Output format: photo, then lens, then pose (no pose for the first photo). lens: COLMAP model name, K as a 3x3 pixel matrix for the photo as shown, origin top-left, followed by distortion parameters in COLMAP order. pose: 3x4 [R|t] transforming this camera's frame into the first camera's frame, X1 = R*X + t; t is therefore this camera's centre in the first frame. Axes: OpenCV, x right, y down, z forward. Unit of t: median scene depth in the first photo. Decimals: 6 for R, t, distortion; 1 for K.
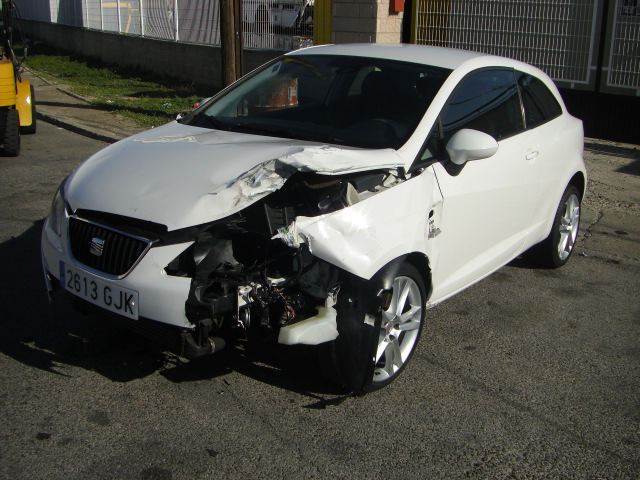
lens RADIAL K [[705.5, 0, 275.3], [0, 705.5, 238.8], [0, 0, 1]] dist [-0.109926, -0.029887]
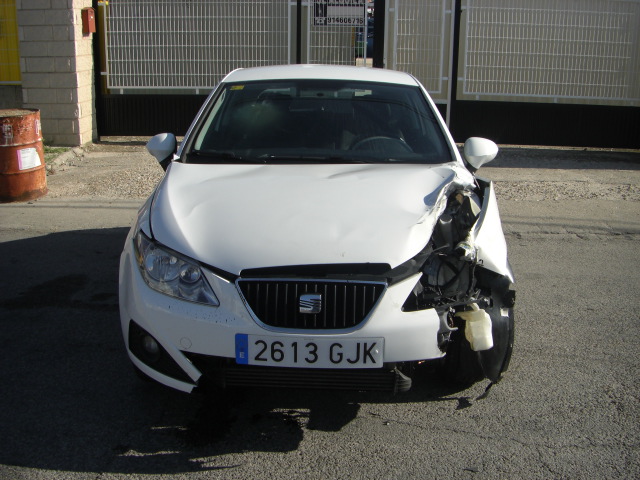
lens RADIAL K [[727.7, 0, 320.0], [0, 727.7, 240.0], [0, 0, 1]] dist [-0.159293, 0.062008]
pose [[0.778874, -0.169652, 0.603799, -0.757834], [0.180466, 0.982628, 0.043299, -0.102069], [-0.600656, 0.075241, 0.795960, 0.238060]]
